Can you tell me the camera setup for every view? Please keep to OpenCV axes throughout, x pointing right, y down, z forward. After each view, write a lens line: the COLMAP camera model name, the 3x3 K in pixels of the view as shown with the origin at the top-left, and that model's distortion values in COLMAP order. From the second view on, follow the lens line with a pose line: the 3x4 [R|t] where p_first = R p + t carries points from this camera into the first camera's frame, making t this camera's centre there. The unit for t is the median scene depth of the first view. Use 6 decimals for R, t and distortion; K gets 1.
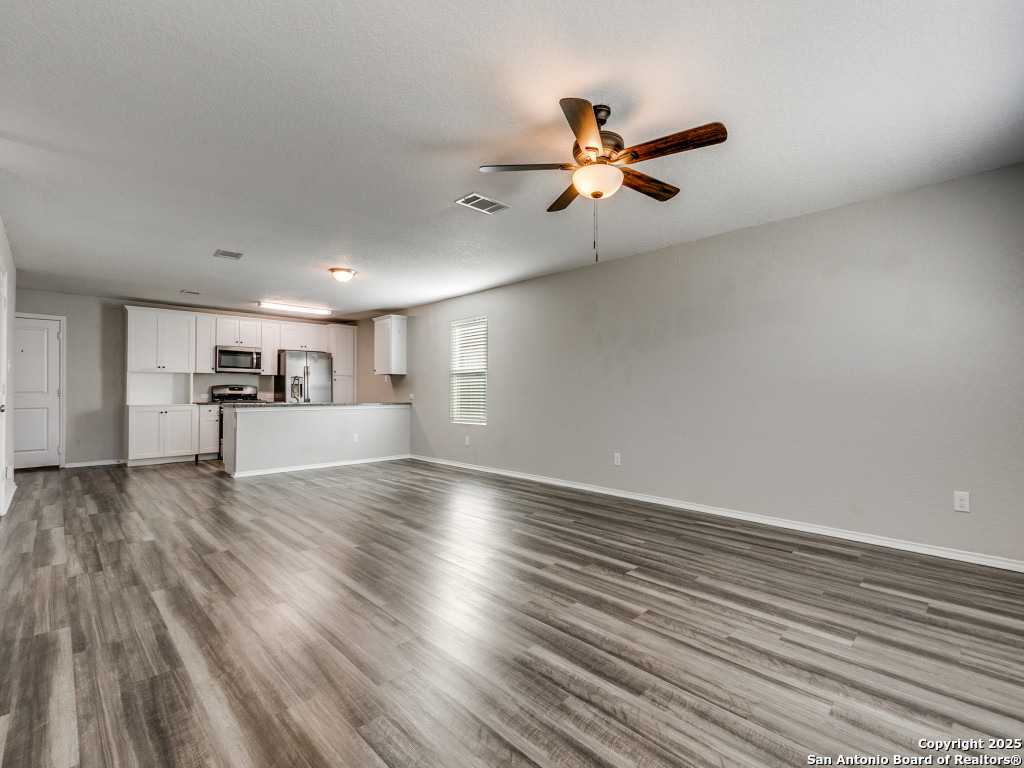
lens RADIAL K [[463.1, 0, 504.0], [0, 463.1, 387.9], [0, 0, 1]] dist [0.003215, -0.000086]
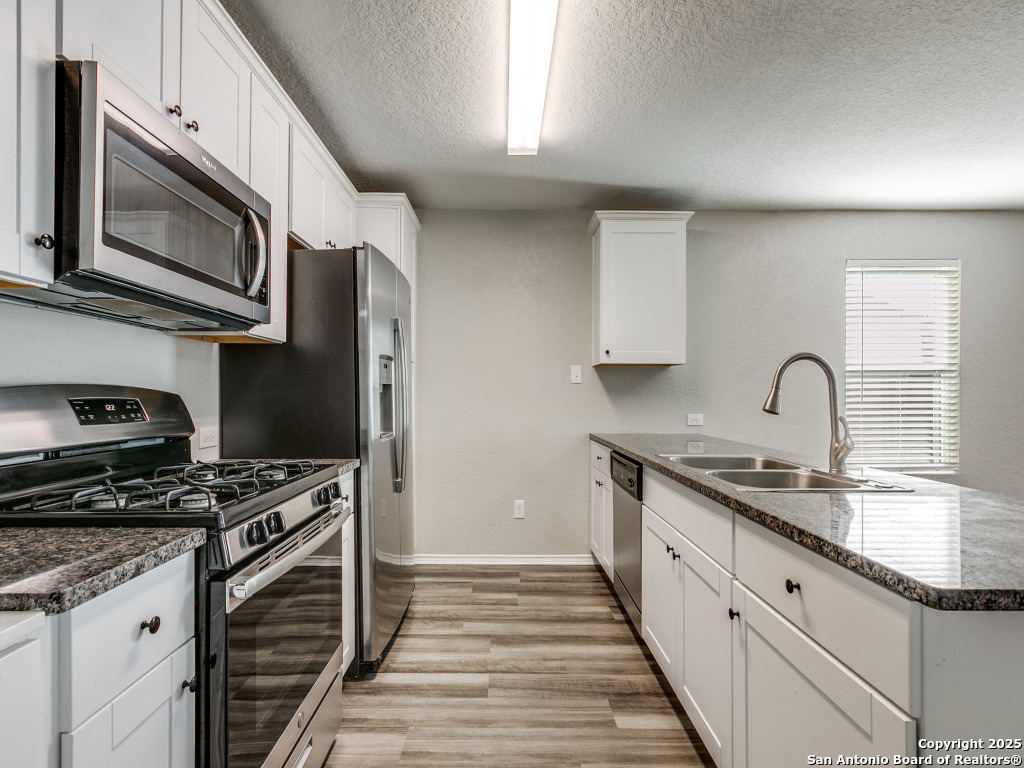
lens RADIAL K [[463.1, 0, 504.0], [0, 463.1, 387.9], [0, 0, 1]] dist [0.003215, -0.000086]
pose [[0.694283, 0.011019, 0.719618, -0.635599], [-0.010639, 0.999931, -0.005046, -0.006248], [-0.719624, -0.004153, 0.694352, 0.841517]]
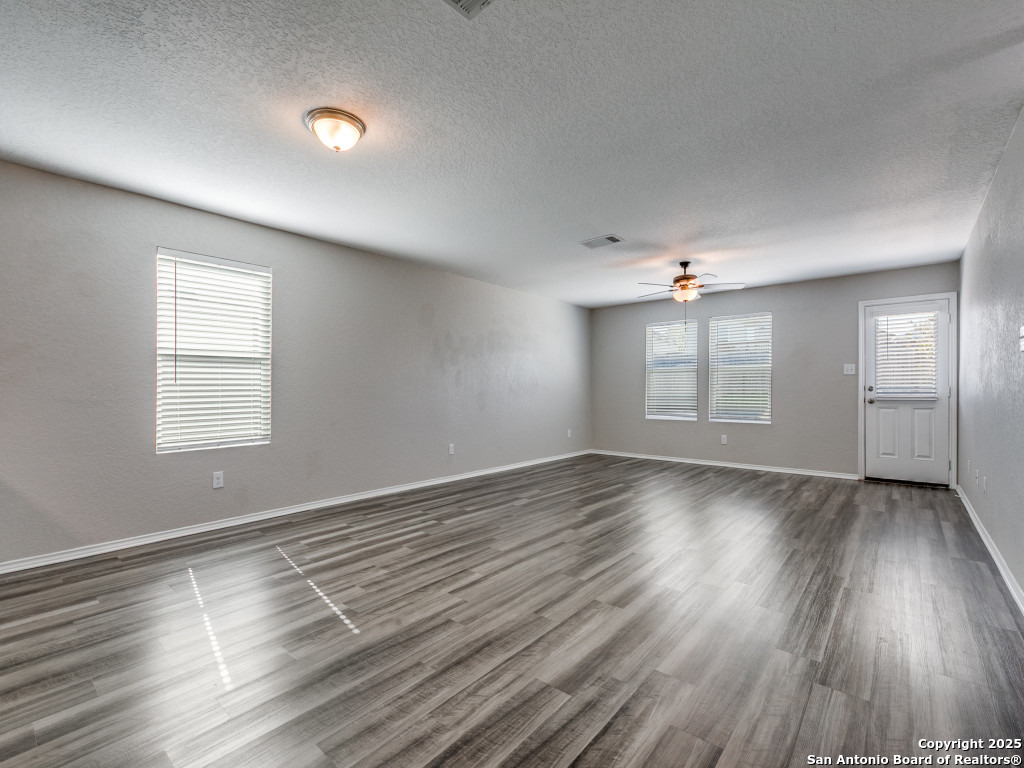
lens RADIAL K [[463.1, 0, 504.0], [0, 463.1, 387.9], [0, 0, 1]] dist [0.003215, -0.000086]
pose [[-0.089014, 0.002671, 0.996027, -0.579368], [-0.007915, 0.999963, -0.003389, 0.003606], [-0.995999, -0.008186, -0.088989, 0.620088]]
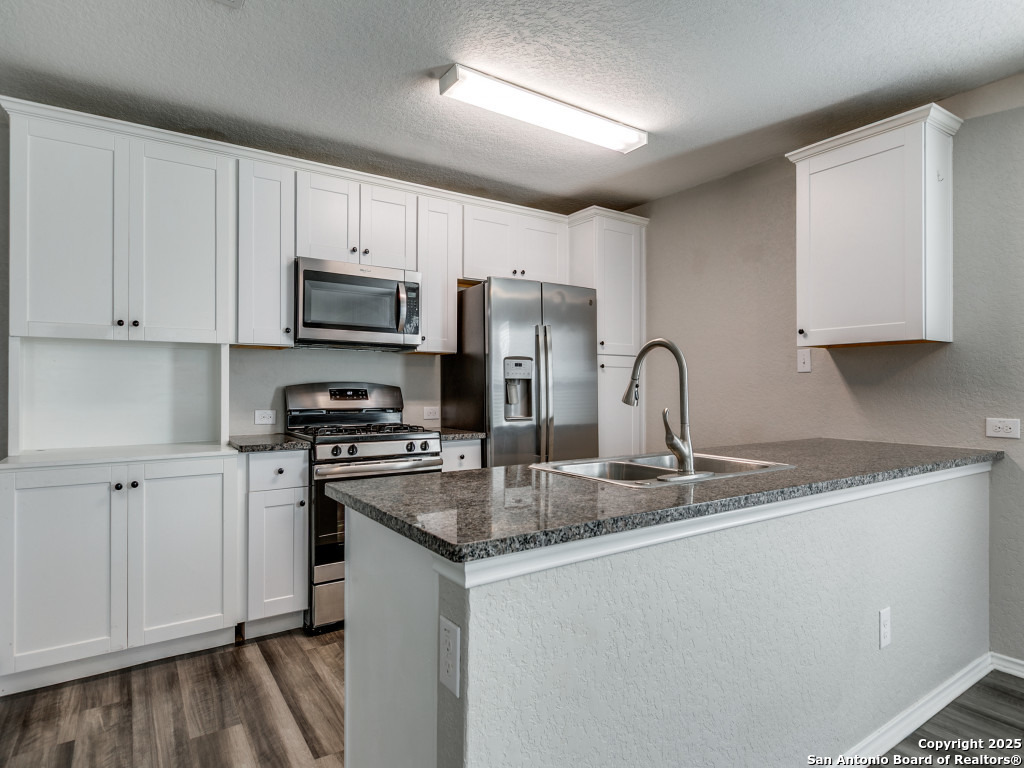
lens RADIAL K [[577.6, 0, 512.0], [0, 577.6, 384.0], [0, 0, 1]] dist [0.024587, 0.000899]
pose [[0.985917, -0.001128, -0.167232, -0.416472], [0.002128, 0.999981, 0.005799, -0.007692], [0.167223, -0.006073, 0.985900, 0.644801]]
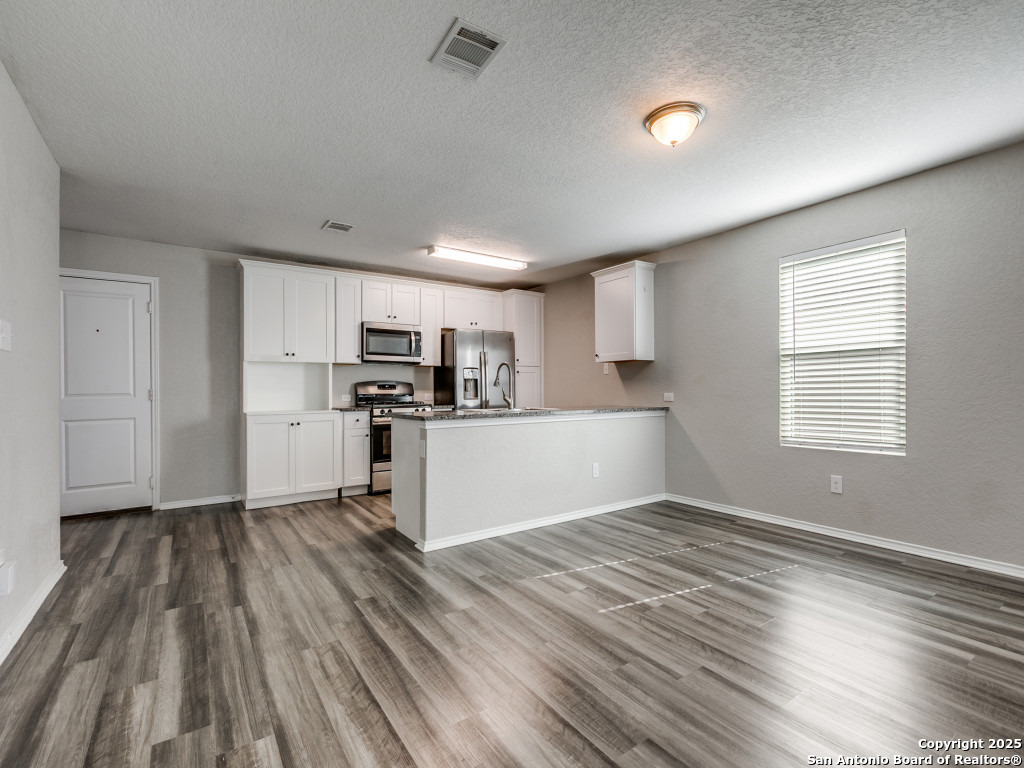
lens RADIAL K [[471.8, 0, 512.0], [0, 471.8, 384.0], [0, 0, 1]] dist [0.003102, 0.000195]
pose [[0.987201, -0.009397, -0.159201, -0.306135], [0.009385, 0.999956, -0.000831, 0.000531], [0.159202, -0.000674, 0.987246, 0.371260]]
